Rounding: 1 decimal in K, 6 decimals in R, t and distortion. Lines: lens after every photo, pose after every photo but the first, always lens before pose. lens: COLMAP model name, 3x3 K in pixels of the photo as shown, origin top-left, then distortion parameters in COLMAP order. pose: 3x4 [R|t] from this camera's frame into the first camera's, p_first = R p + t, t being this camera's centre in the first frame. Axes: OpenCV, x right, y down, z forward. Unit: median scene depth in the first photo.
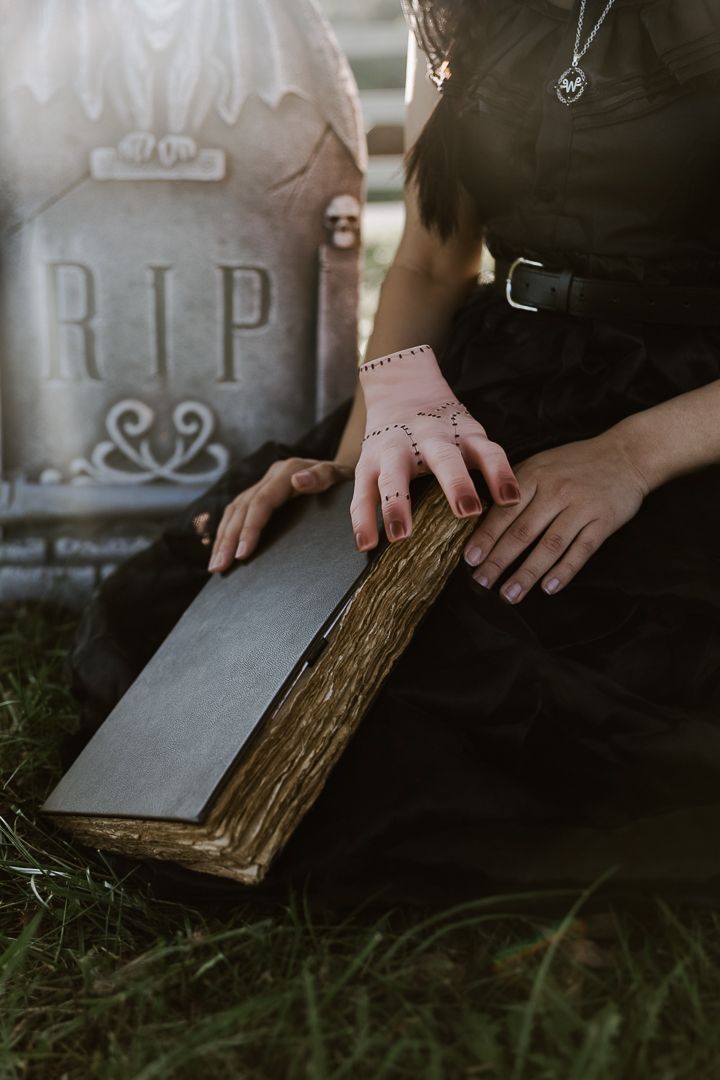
lens RADIAL K [[1356.8, 0, 360.0], [0, 1356.8, 540.0], [0, 0, 1]] dist [0.011625, 0.012095]
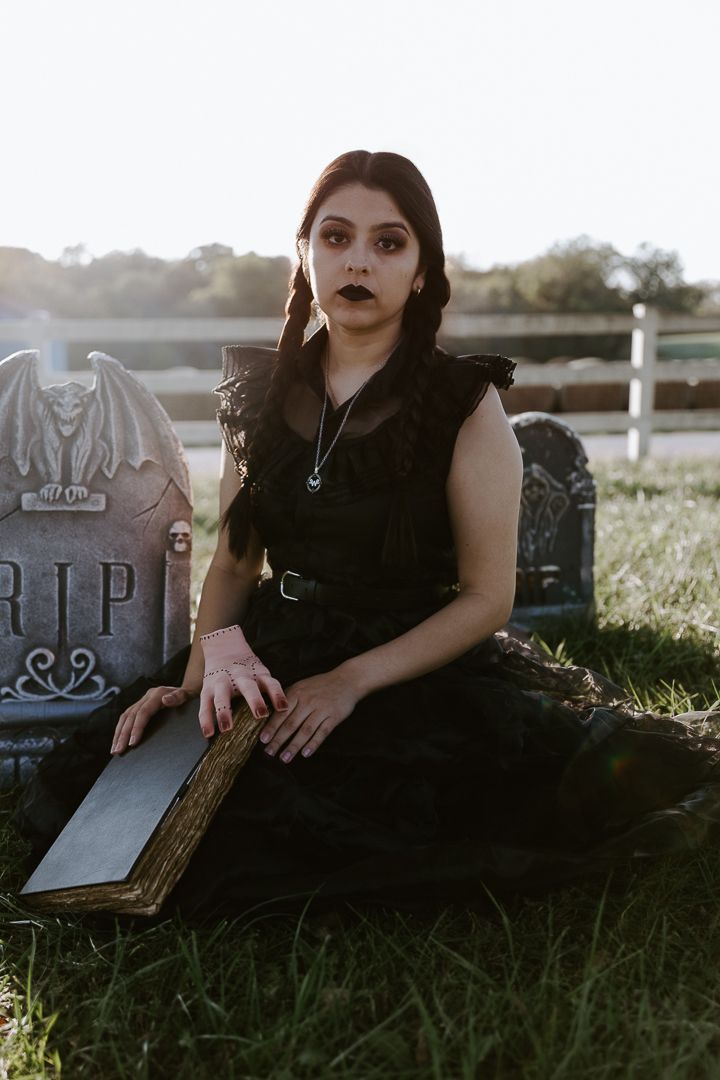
lens RADIAL K [[1231.8, 0, 360.0], [0, 1231.8, 540.0], [0, 0, 1]] dist [-0.007658, -0.011338]
pose [[0.986373, -0.005623, 0.164431, -0.057063], [0.031549, 0.987334, -0.155485, 0.008277], [-0.161474, 0.158553, 0.974057, -0.634867]]
